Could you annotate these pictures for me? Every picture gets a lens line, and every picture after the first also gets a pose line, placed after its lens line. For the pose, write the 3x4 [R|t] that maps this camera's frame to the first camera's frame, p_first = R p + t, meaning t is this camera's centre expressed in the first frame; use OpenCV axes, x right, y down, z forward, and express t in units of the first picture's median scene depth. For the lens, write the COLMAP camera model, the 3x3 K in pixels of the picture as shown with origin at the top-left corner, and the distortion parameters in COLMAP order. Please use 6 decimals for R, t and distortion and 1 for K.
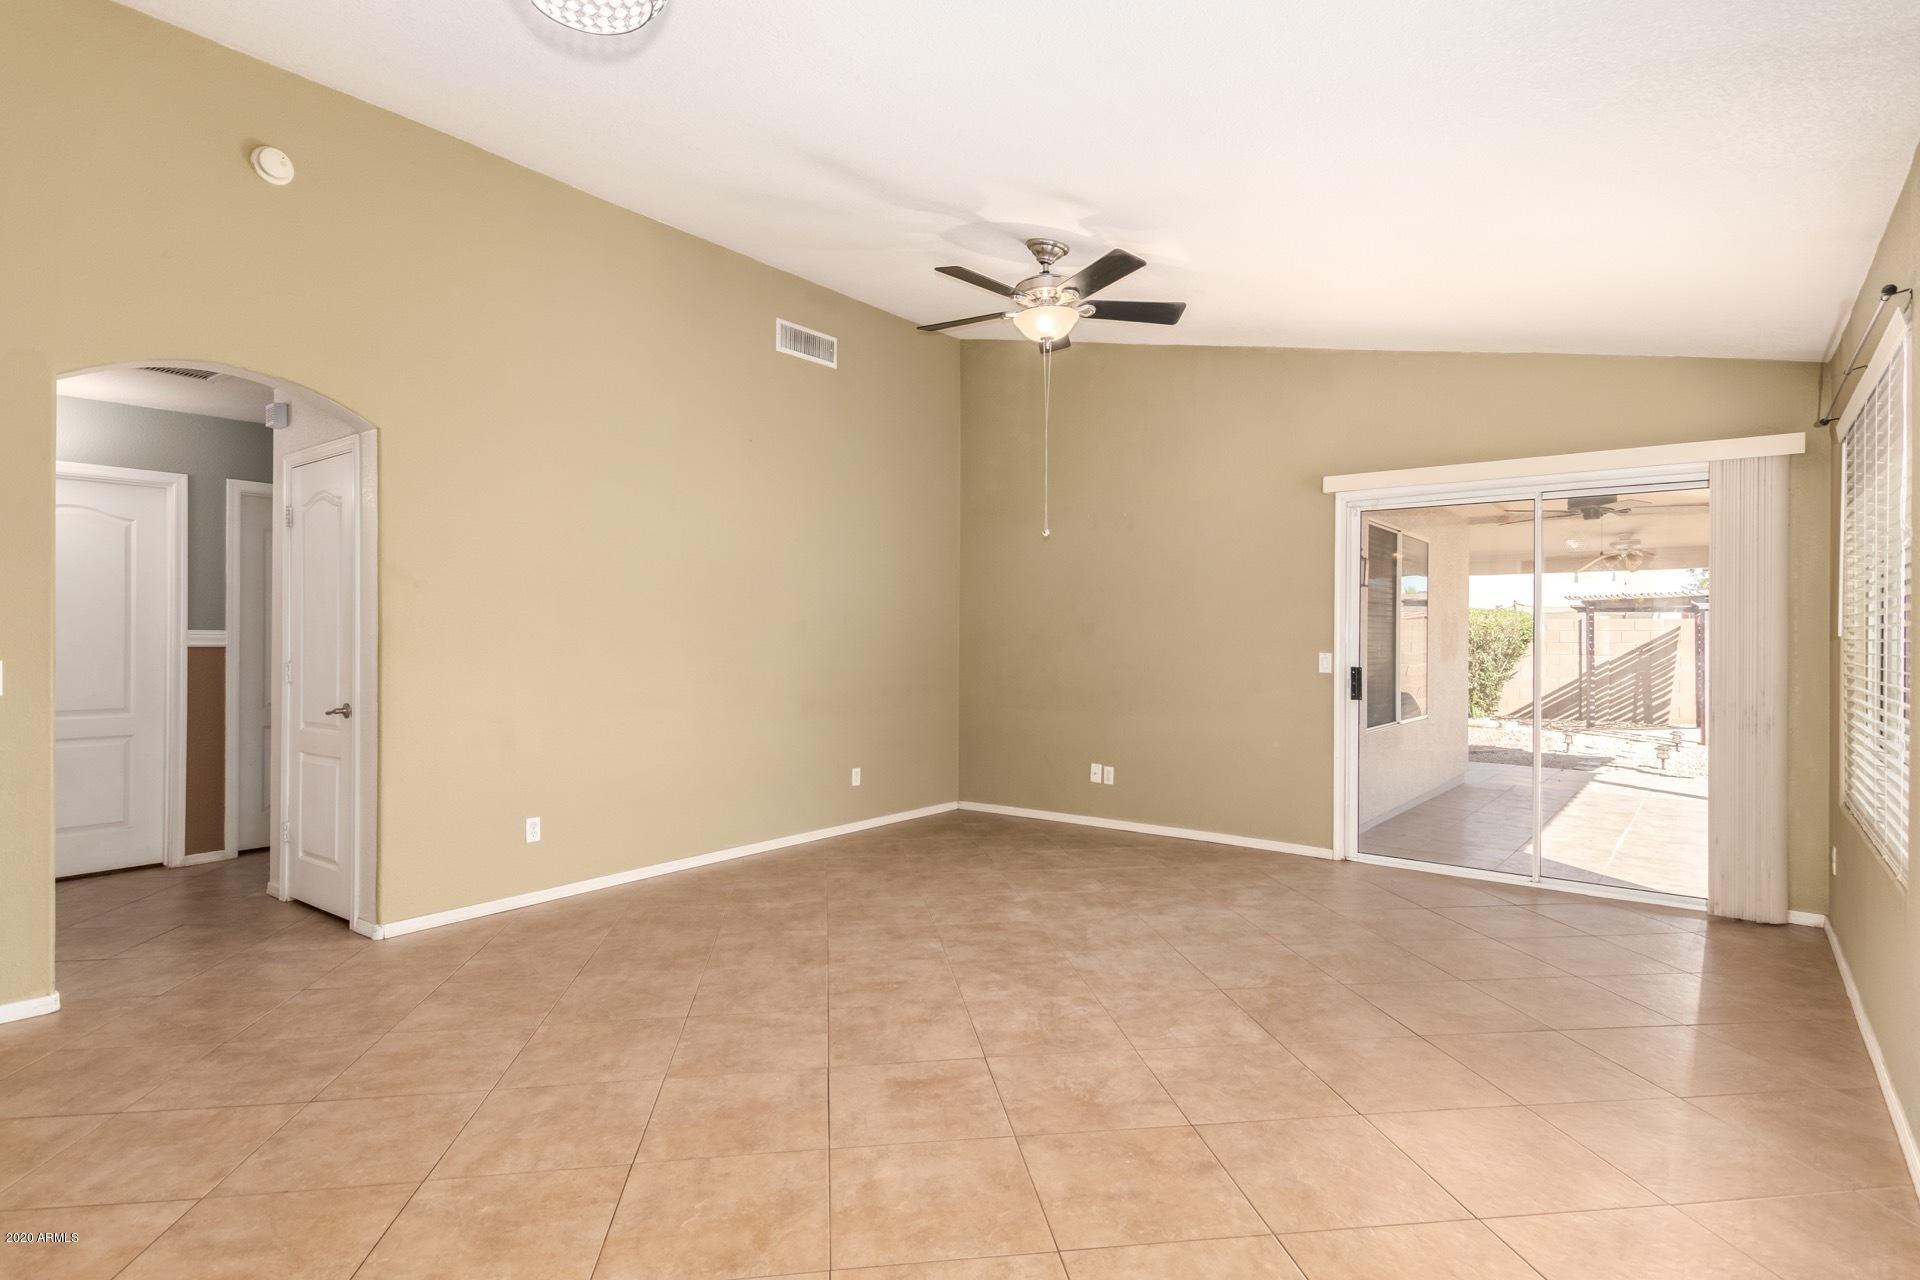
lens RADIAL K [[973.0, 0, 967.2], [0, 973.0, 641.5], [0, 0, 1]] dist [0.008283, -0.000764]
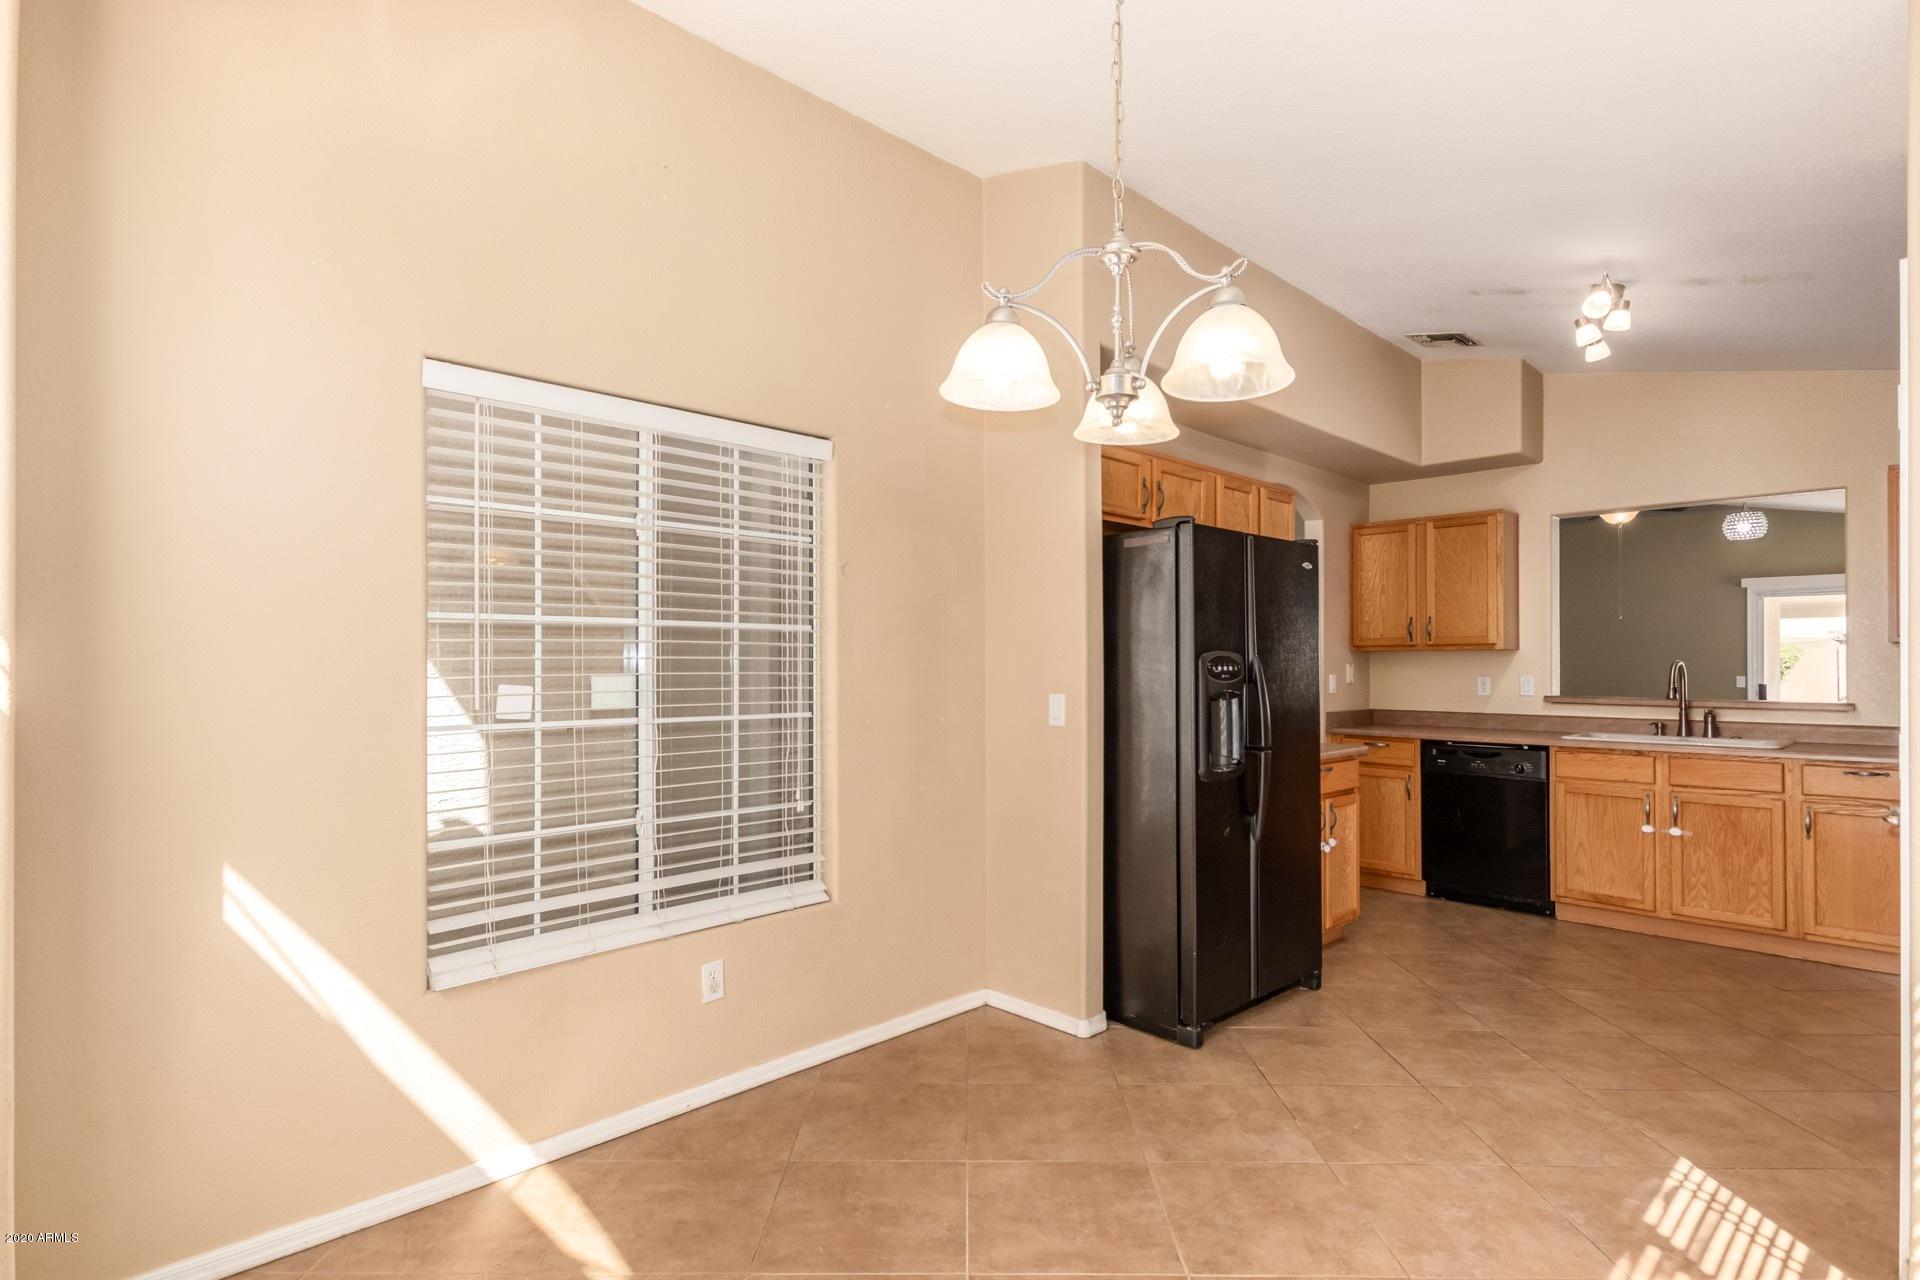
lens RADIAL K [[973.0, 0, 967.2], [0, 973.0, 641.5], [0, 0, 1]] dist [0.008283, -0.000764]
pose [[0.990975, -0.005467, -0.133939, -1.080742], [0.001683, 0.999597, -0.028347, -0.004495], [0.134040, 0.027865, 0.990584, -1.309470]]
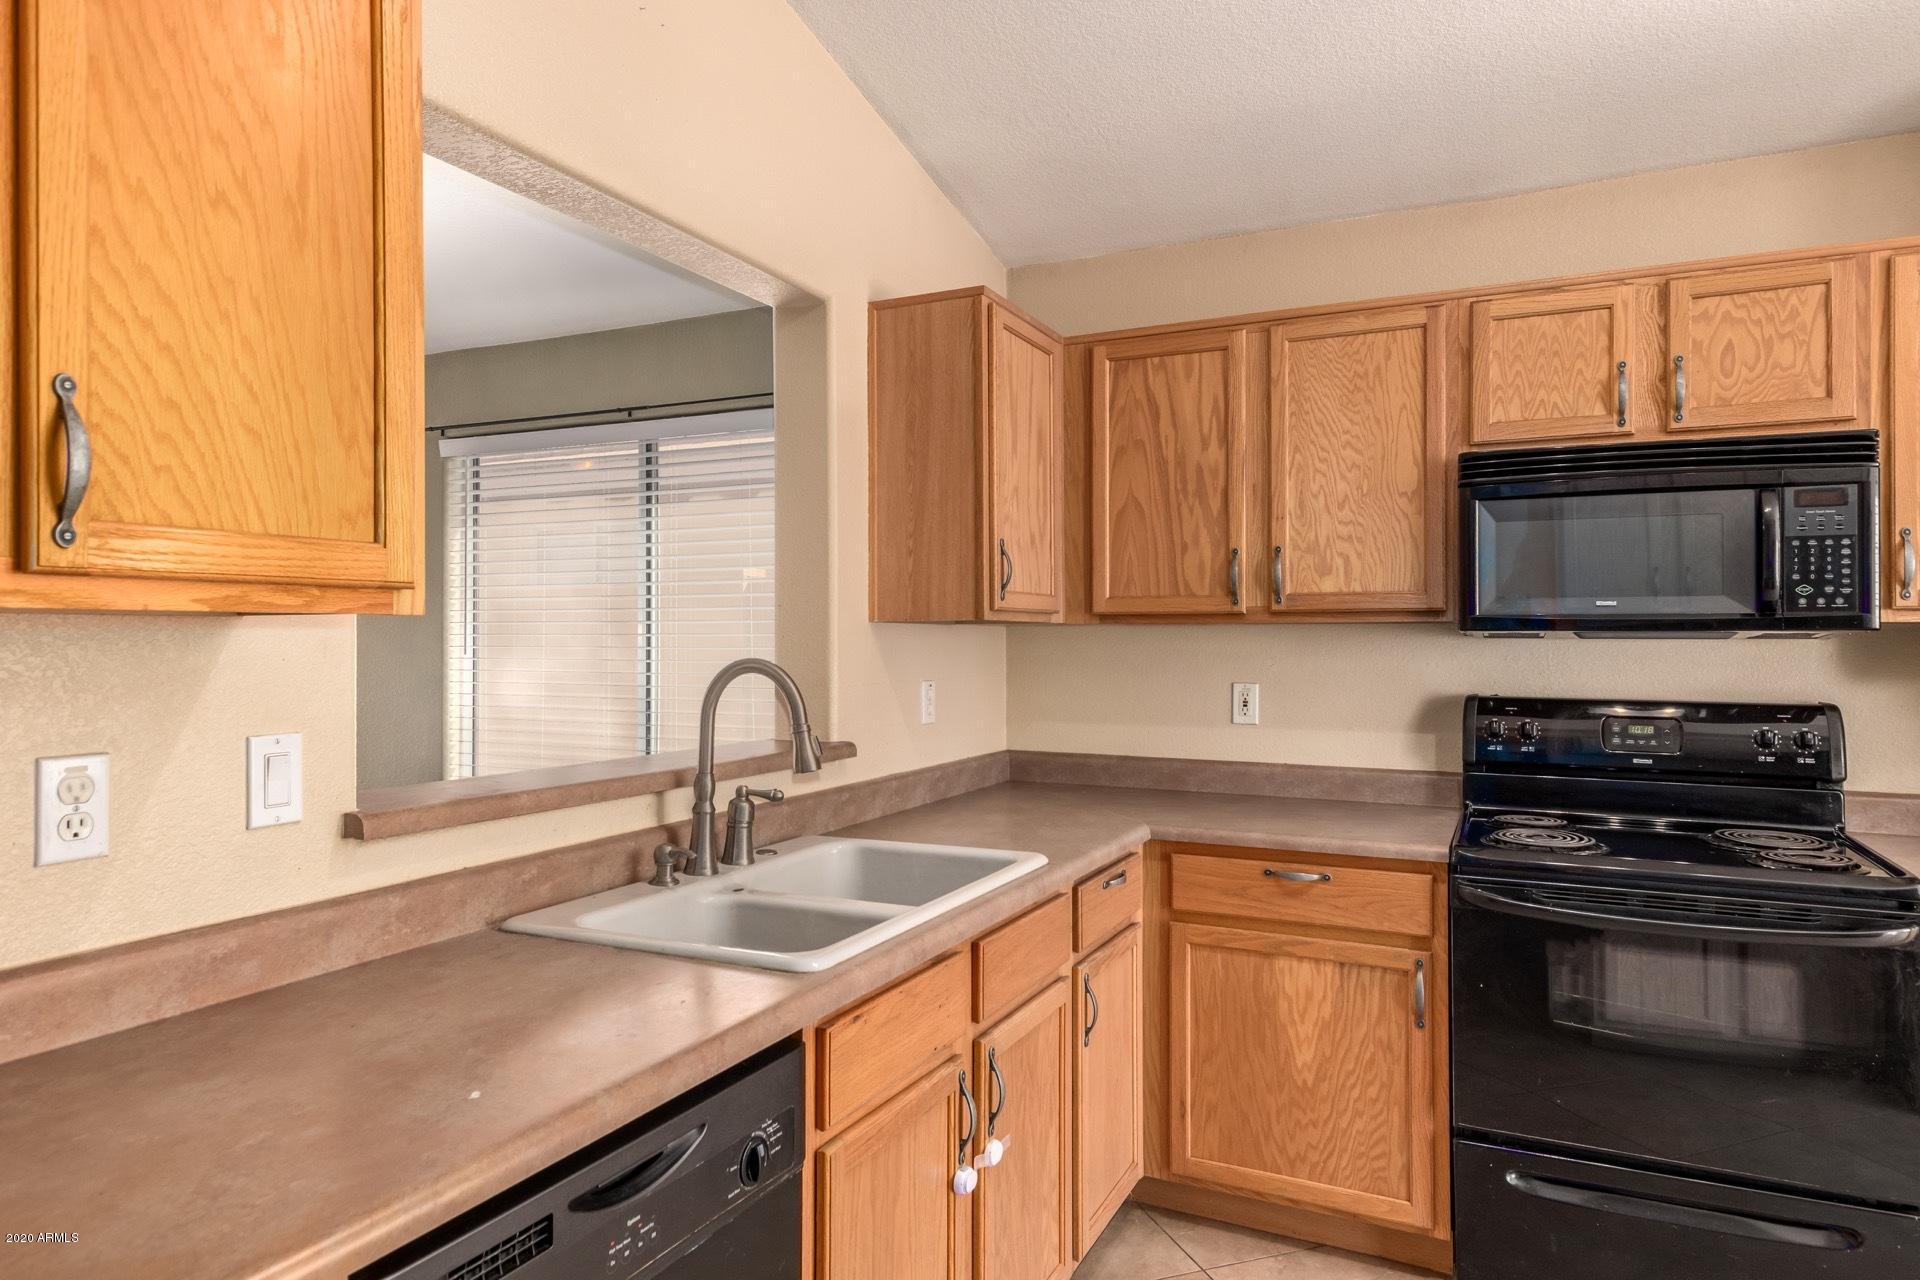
lens RADIAL K [[1192.2, 0, 983.8], [0, 1192.2, 633.4], [0, 0, 1]] dist [0.043058, -0.000383]
pose [[-0.199079, -0.000932, 0.979983, -0.900054], [0.002934, 0.999995, 0.001547, -0.025002], [-0.979979, 0.003183, -0.199075, -0.009559]]
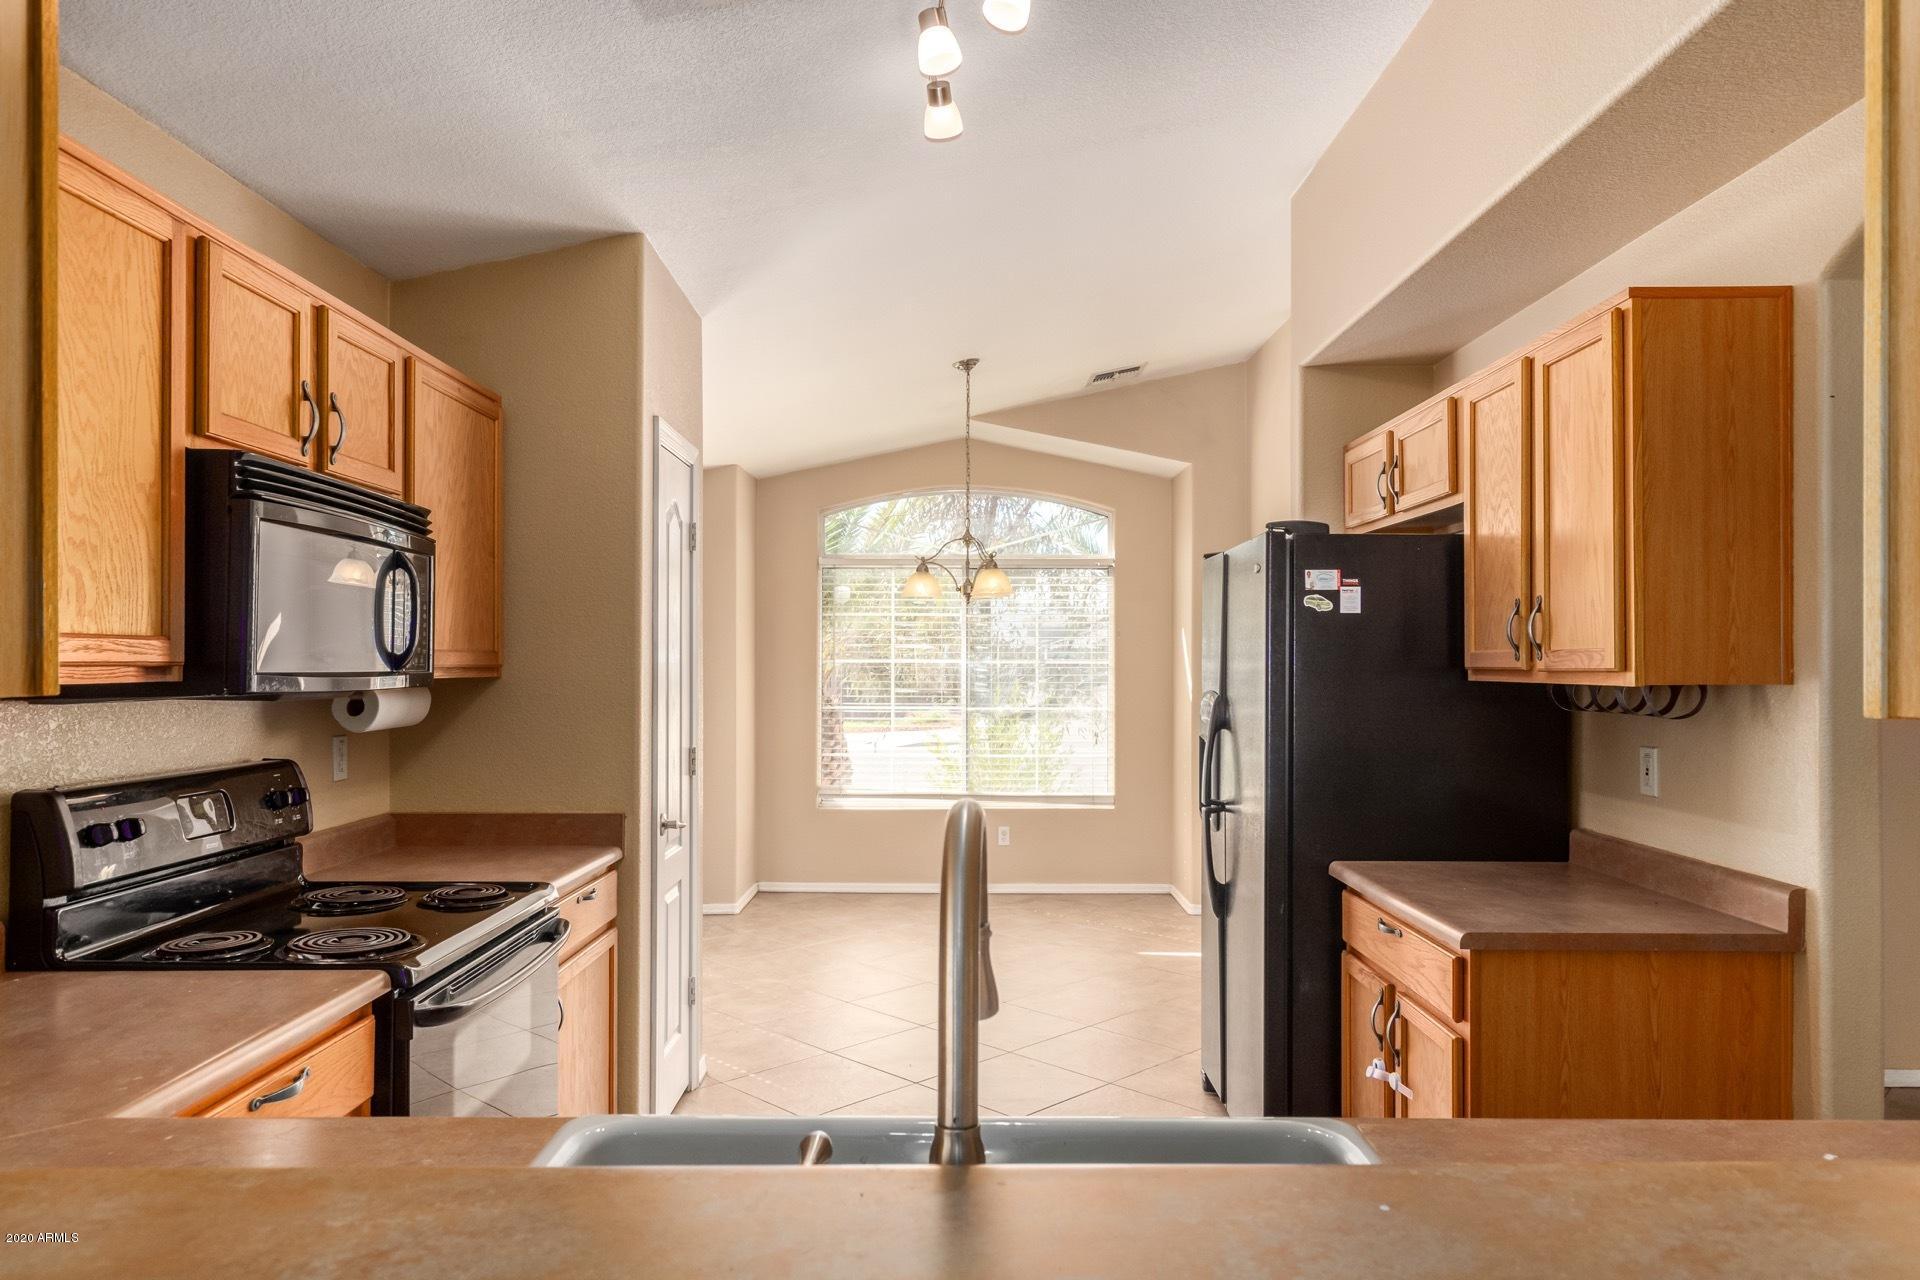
lens RADIAL K [[1212.6, 0, 960.0], [0, 1212.6, 640.0], [0, 0, 1]] dist [-0.000325, -0.000491]
pose [[-0.798140, -0.017896, -0.602206, -0.240333], [-0.007972, 0.999785, -0.019144, -0.040708], [0.602419, -0.010479, -0.798111, 0.157436]]
